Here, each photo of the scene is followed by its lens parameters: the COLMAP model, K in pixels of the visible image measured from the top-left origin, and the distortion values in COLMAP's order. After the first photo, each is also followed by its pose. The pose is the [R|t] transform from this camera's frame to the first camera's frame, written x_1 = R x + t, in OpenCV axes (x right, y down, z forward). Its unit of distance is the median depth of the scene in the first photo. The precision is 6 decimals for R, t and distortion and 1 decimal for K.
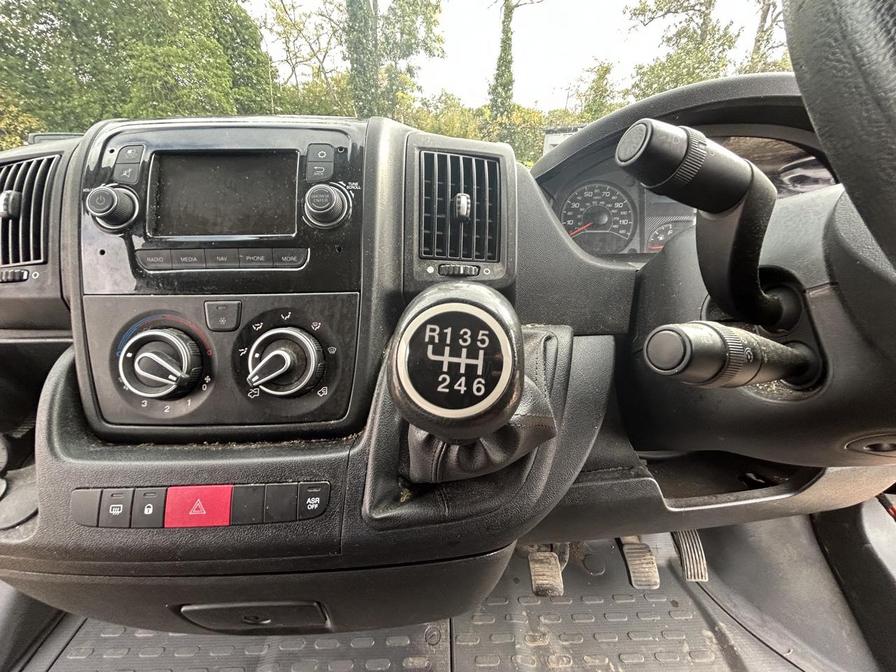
lens RADIAL K [[363.2, 0, 448.0], [0, 363.2, 336.0], [0, 0, 1]] dist [0.000766, -0.000287]
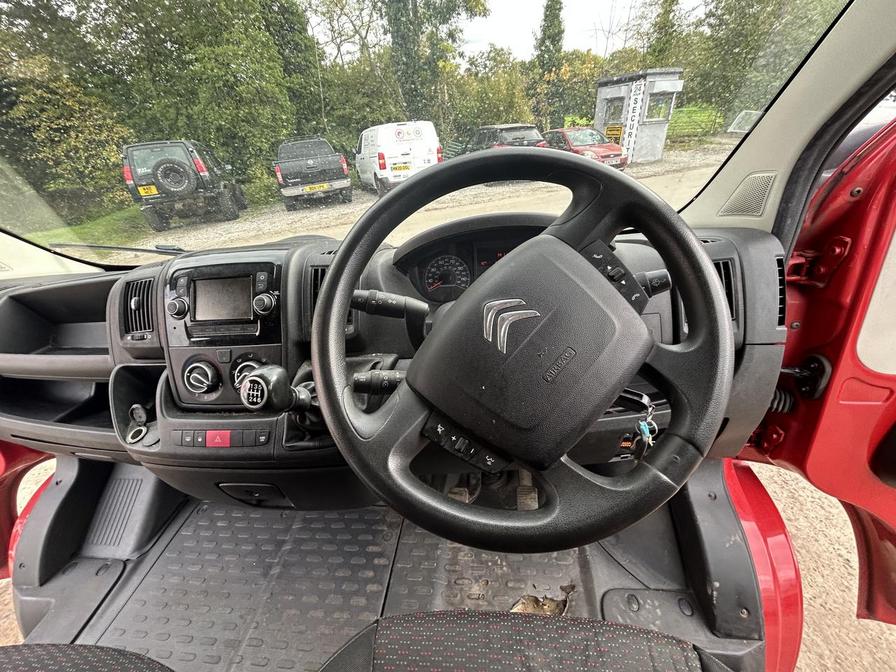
lens RADIAL K [[363.2, 0, 448.0], [0, 363.2, 336.0], [0, 0, 1]] dist [0.000766, -0.000287]
pose [[0.988168, -0.016078, -0.152528, 0.029443], [0.027945, 0.996717, 0.075984, -0.008500], [0.150805, -0.079347, 0.985374, -0.026672]]
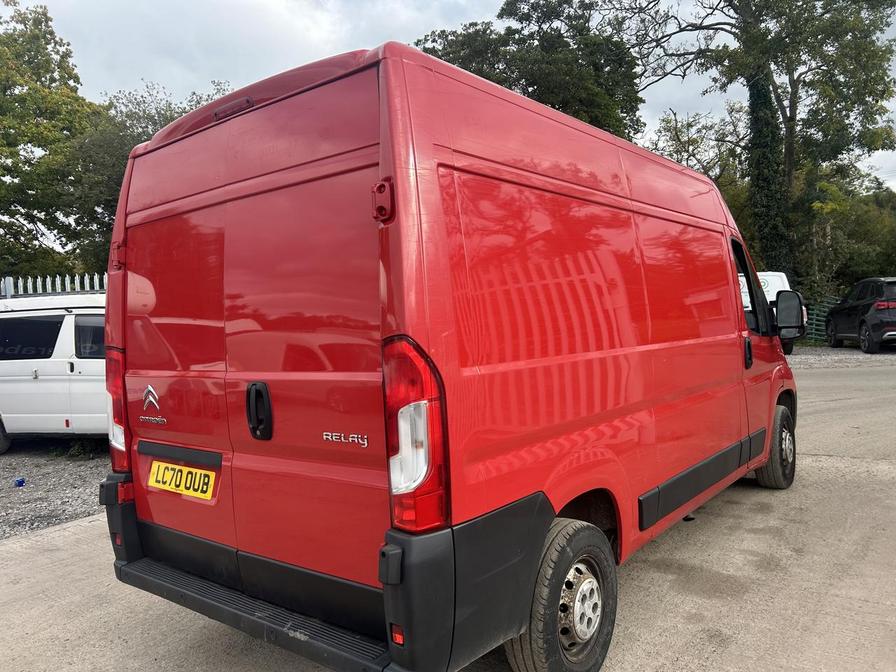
lens RADIAL K [[672.5, 0, 443.3], [0, 672.5, 323.2], [0, 0, 1]] dist [0.045816, -0.056377]
pose [[0.764761, -0.027246, -0.643737, 0.226473], [-0.221372, 0.927173, -0.302233, 0.204594], [0.605091, 0.373641, 0.703035, -0.474237]]
